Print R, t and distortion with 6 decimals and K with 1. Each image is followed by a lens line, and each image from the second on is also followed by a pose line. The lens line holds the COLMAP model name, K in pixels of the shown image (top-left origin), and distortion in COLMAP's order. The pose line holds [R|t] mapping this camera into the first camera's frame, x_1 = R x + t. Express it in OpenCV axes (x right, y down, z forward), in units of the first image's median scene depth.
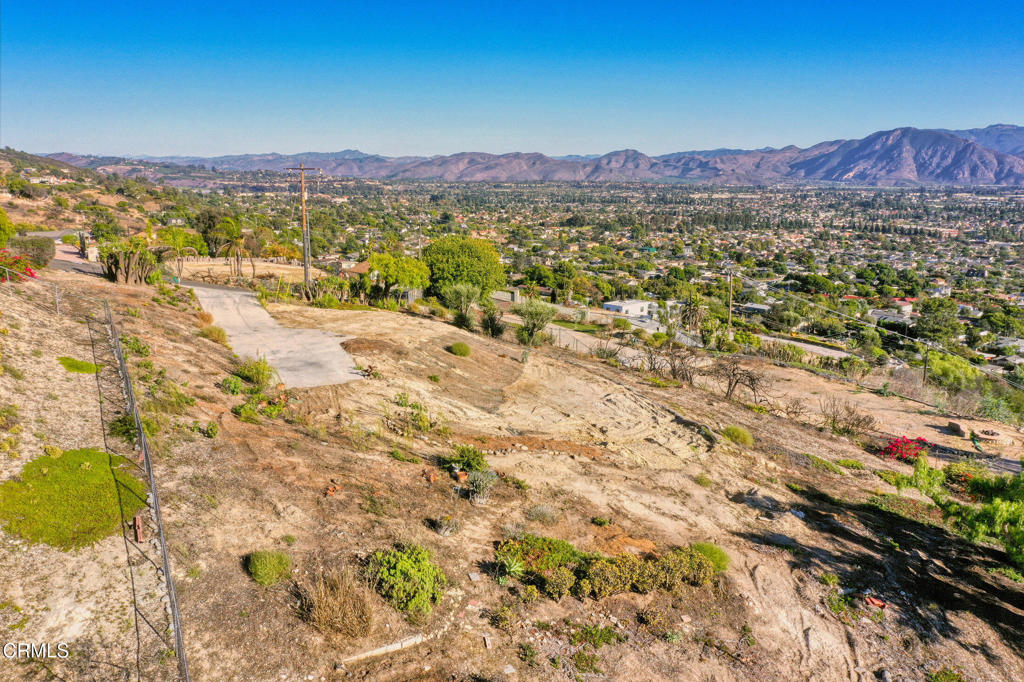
lens RADIAL K [[806.5, 0, 516.1], [0, 806.5, 341.4], [0, 0, 1]] dist [-0.016913, 0.005028]
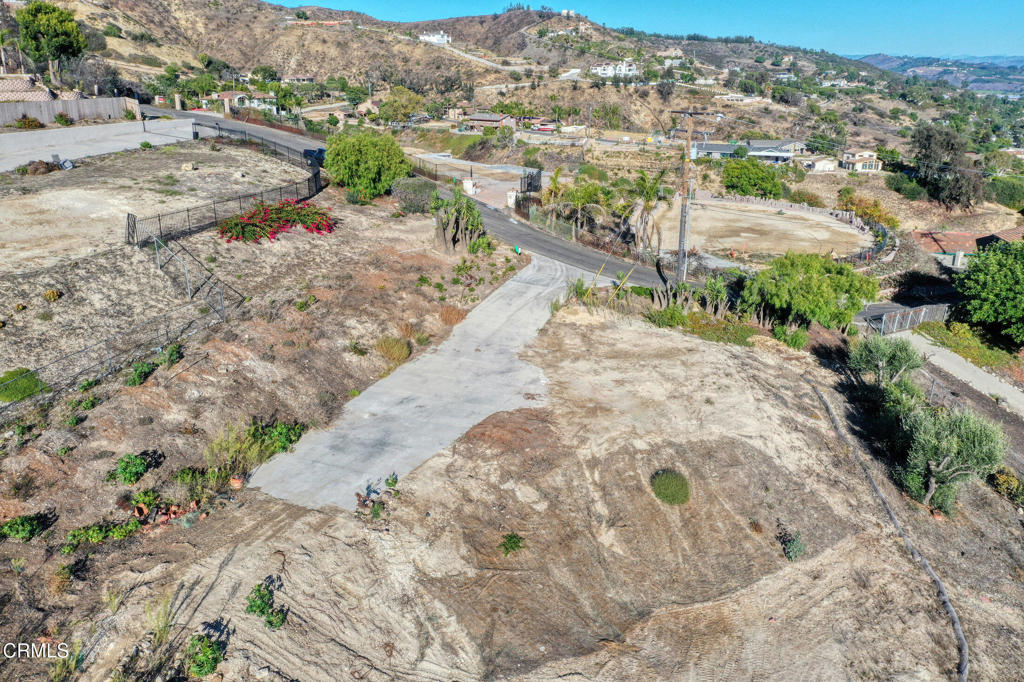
lens RADIAL K [[806.4, 0, 512.5], [0, 806.4, 340.4], [0, 0, 1]] dist [-0.009398, 0.003717]
pose [[0.611939, 0.247499, -0.751182, 0.032097], [-0.161415, 0.968867, 0.187728, -0.021676], [0.774258, 0.006374, 0.632837, 0.075661]]
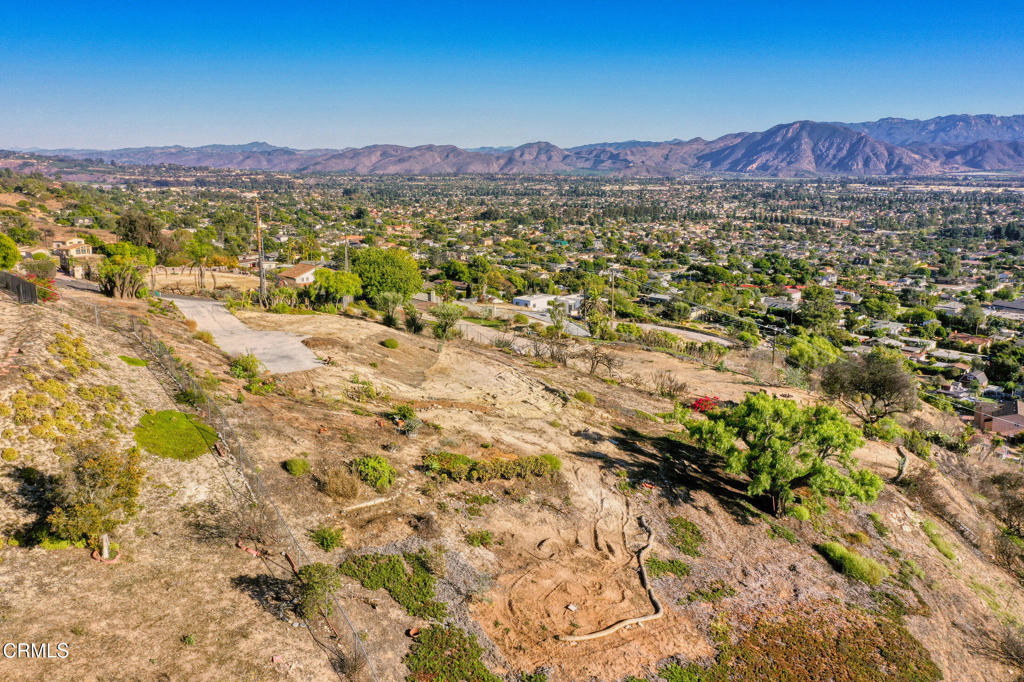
lens RADIAL K [[806.4, 0, 512.5], [0, 806.4, 340.4], [0, 0, 1]] dist [-0.009398, 0.003717]
pose [[0.994974, -0.024879, 0.096998, 0.000244], [0.024062, 0.999665, 0.009578, -0.000460], [-0.097204, -0.007196, 0.995238, -0.047095]]
